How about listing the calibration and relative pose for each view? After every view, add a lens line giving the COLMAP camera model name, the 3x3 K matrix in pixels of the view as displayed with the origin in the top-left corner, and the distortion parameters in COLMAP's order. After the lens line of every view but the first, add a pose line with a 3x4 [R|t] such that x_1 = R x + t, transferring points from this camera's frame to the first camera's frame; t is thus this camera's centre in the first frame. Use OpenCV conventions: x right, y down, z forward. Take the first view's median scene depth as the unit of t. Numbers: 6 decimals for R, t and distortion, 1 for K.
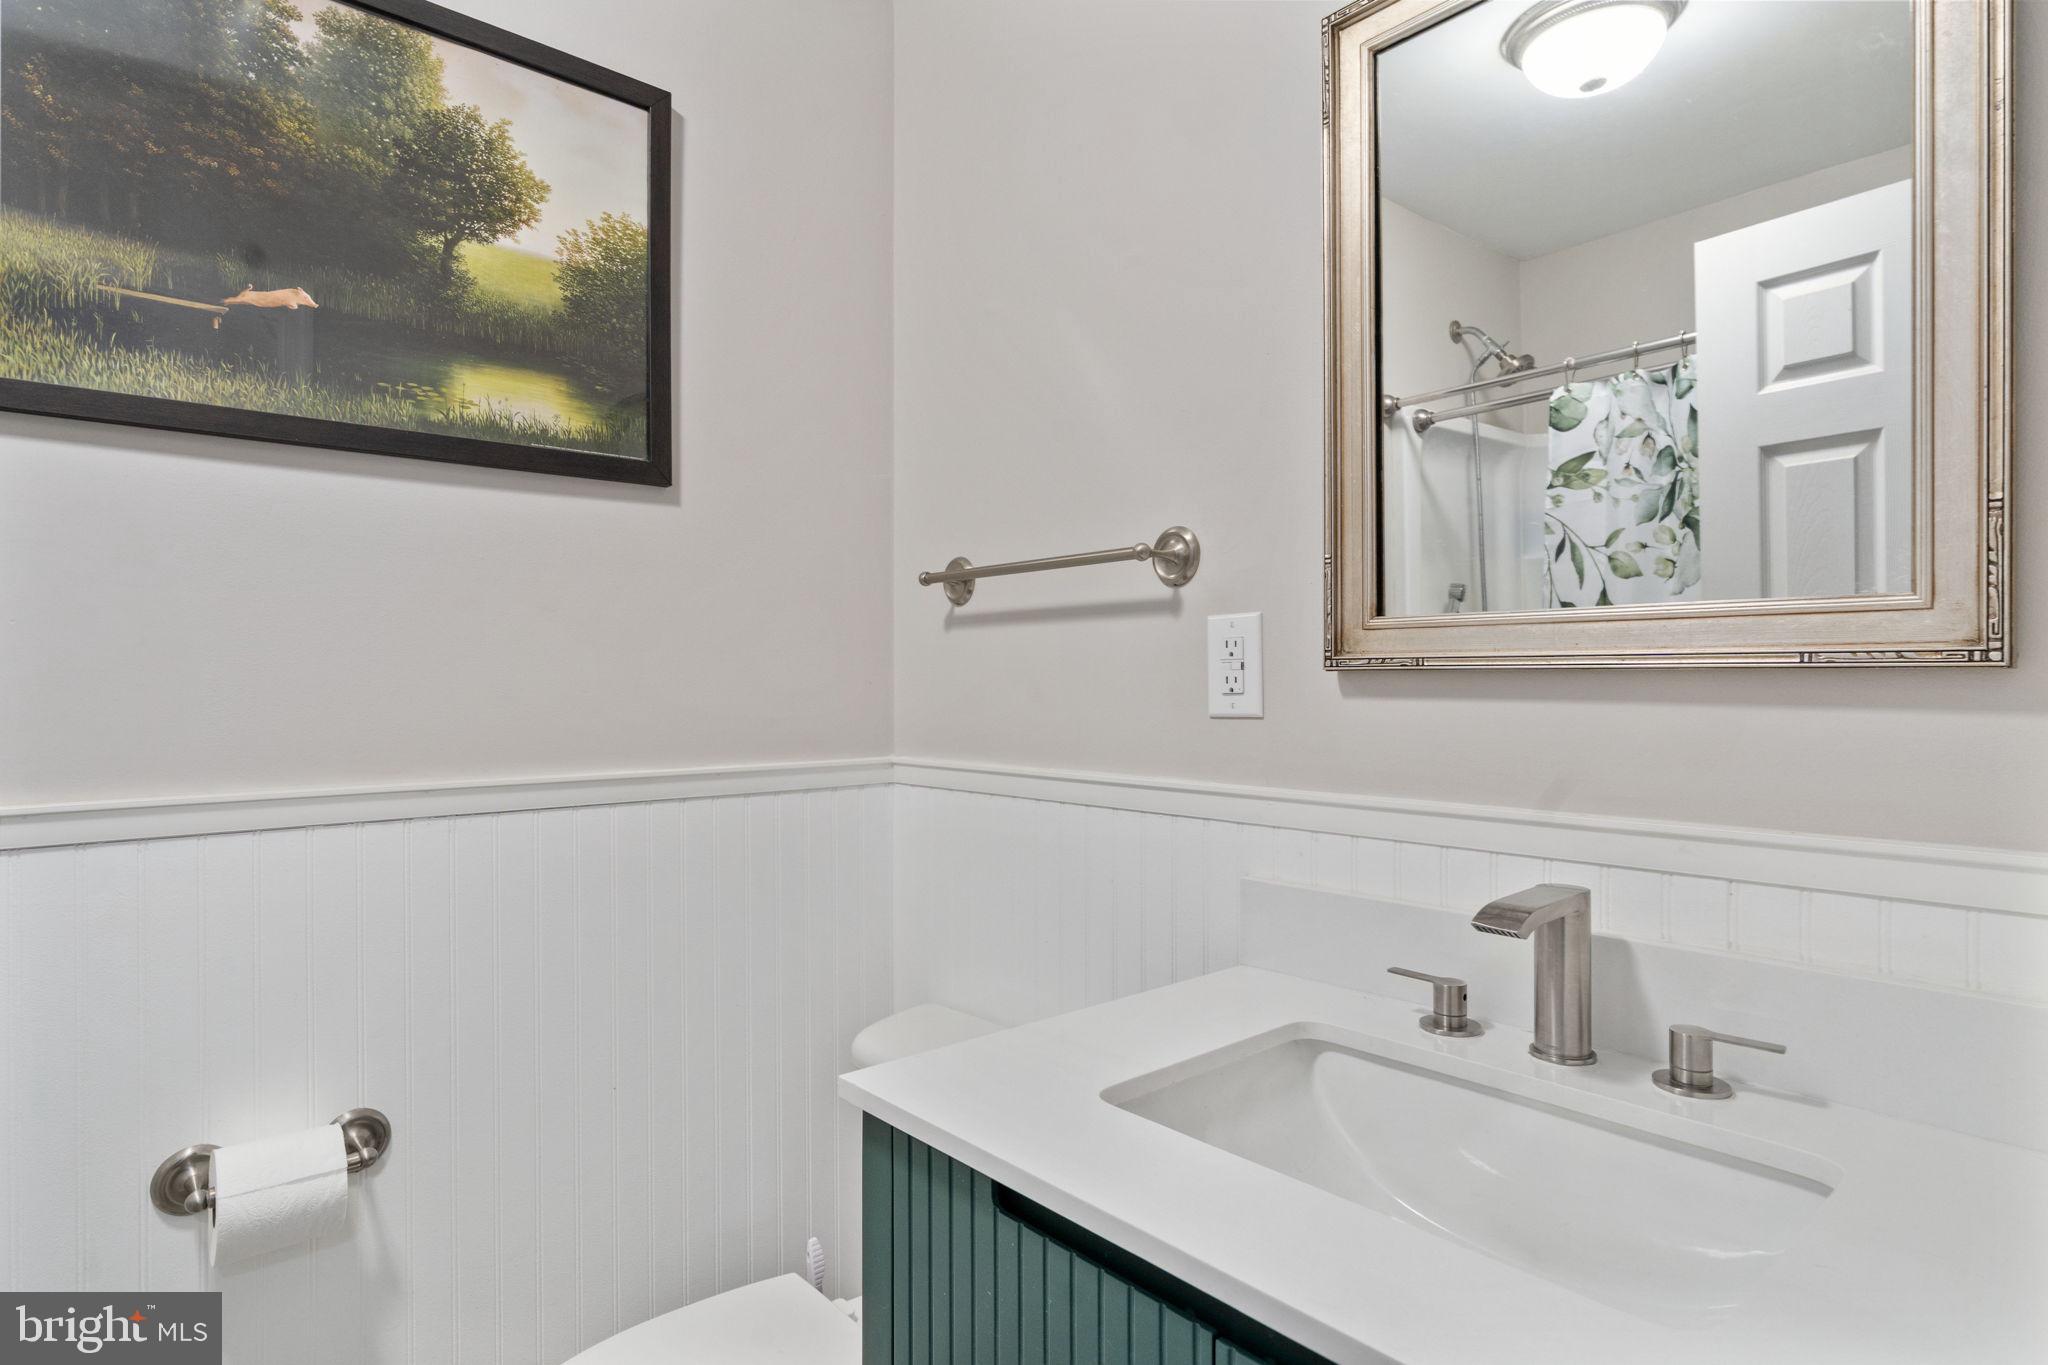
lens RADIAL K [[1067.4, 0, 1023.7], [0, 1067.4, 683.3], [0, 0, 1]] dist [-0.007414, 0.003689]
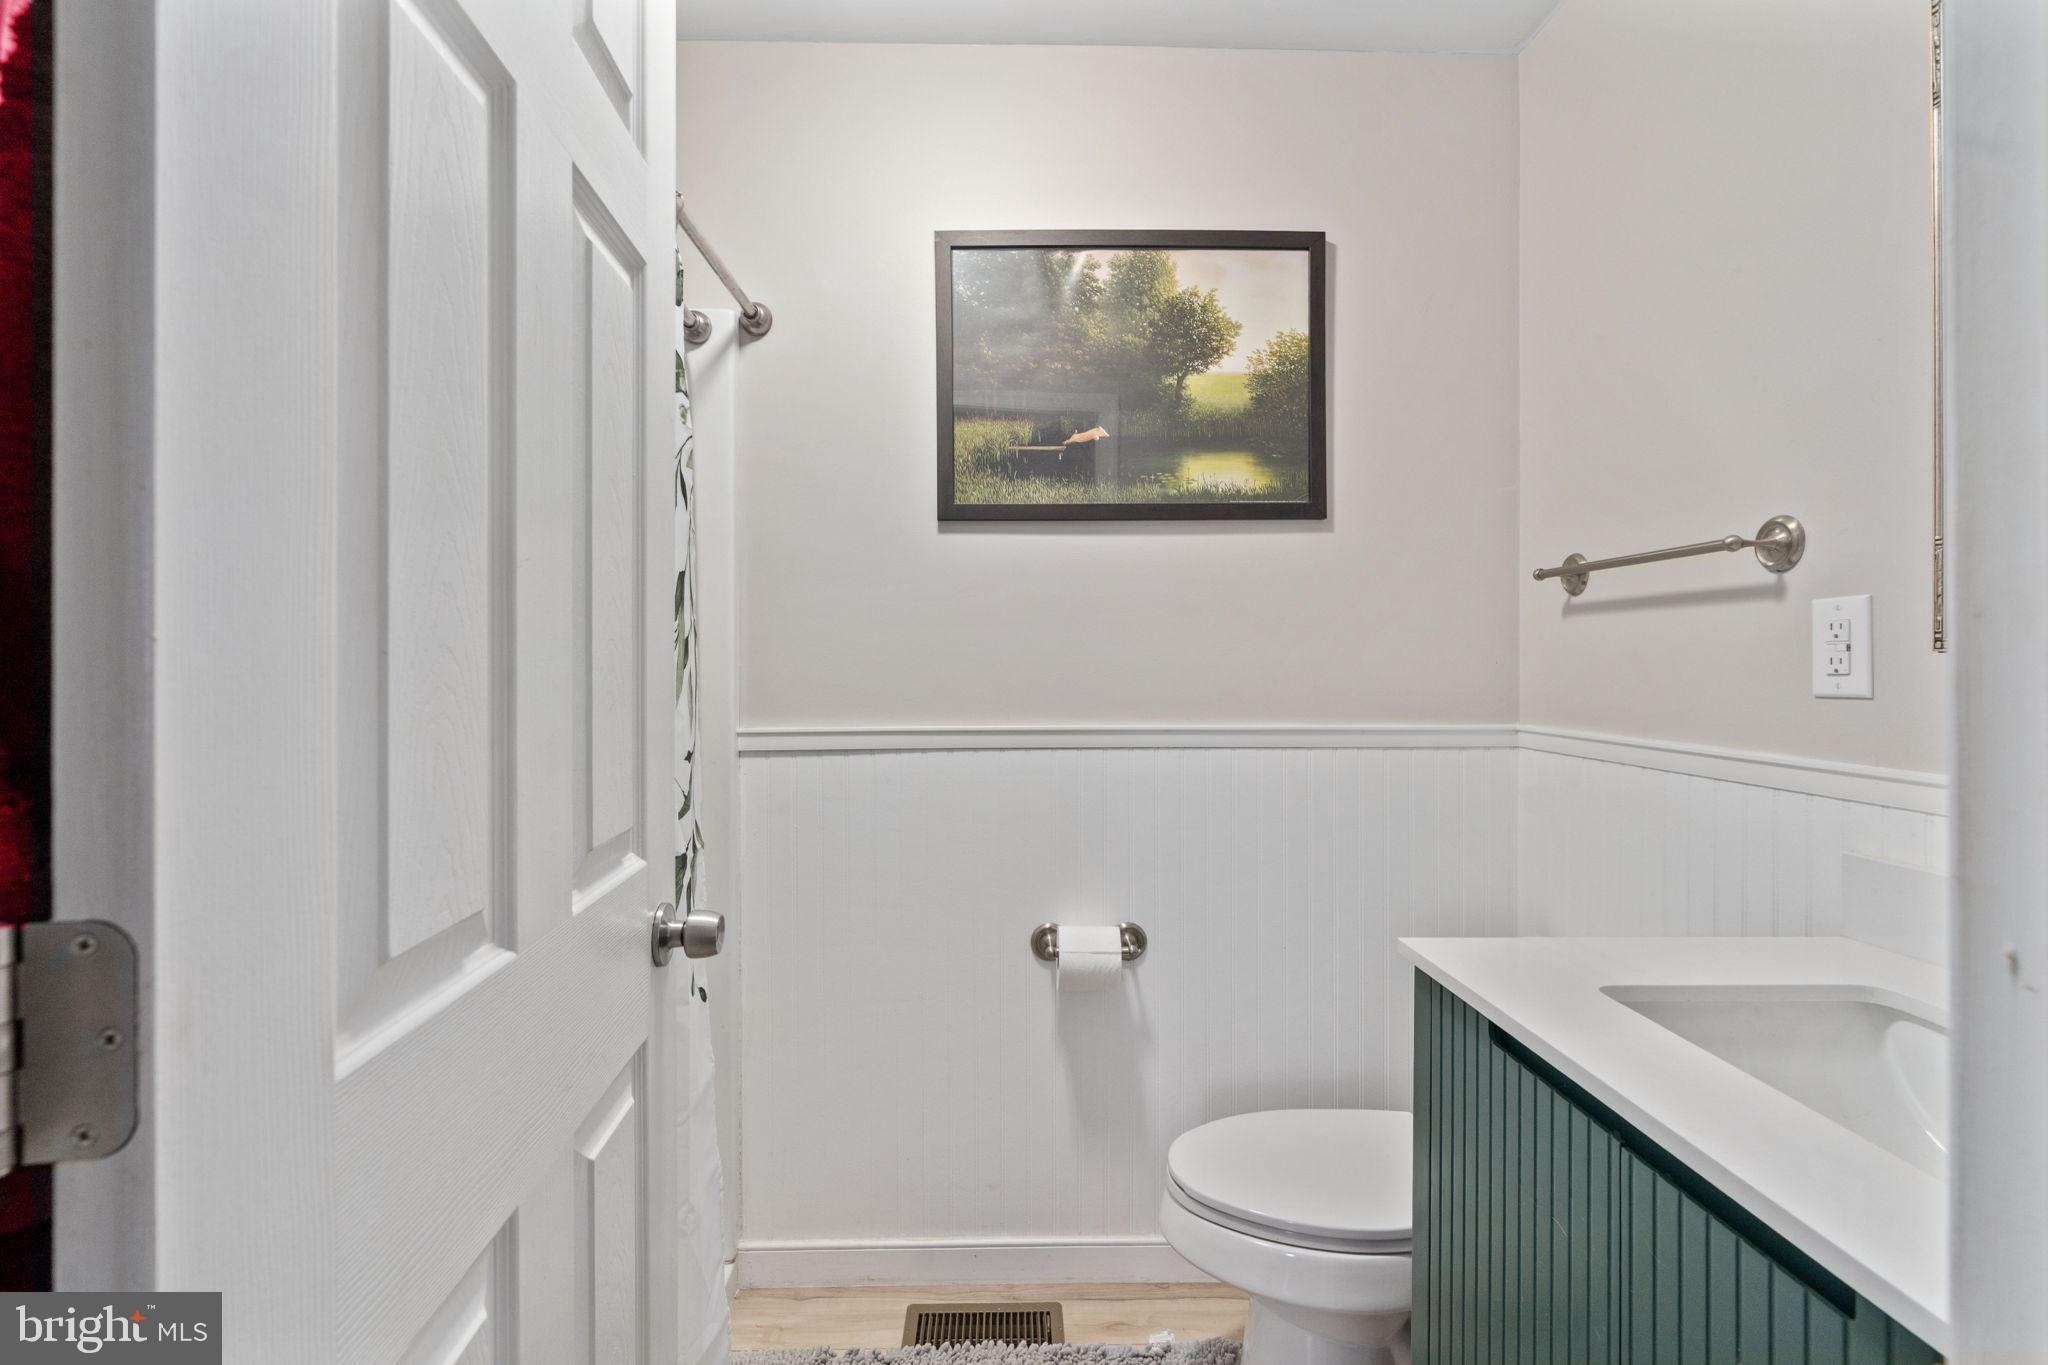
lens RADIAL K [[946.5, 0, 1024.0], [0, 946.5, 682.5], [0, 0, 1]] dist [-0.003815, 0.002932]
pose [[0.761824, 0.016327, -0.647579, 0.186504], [-0.001111, 0.999714, 0.023898, -0.003437], [0.647784, -0.017487, 0.761624, -0.205138]]
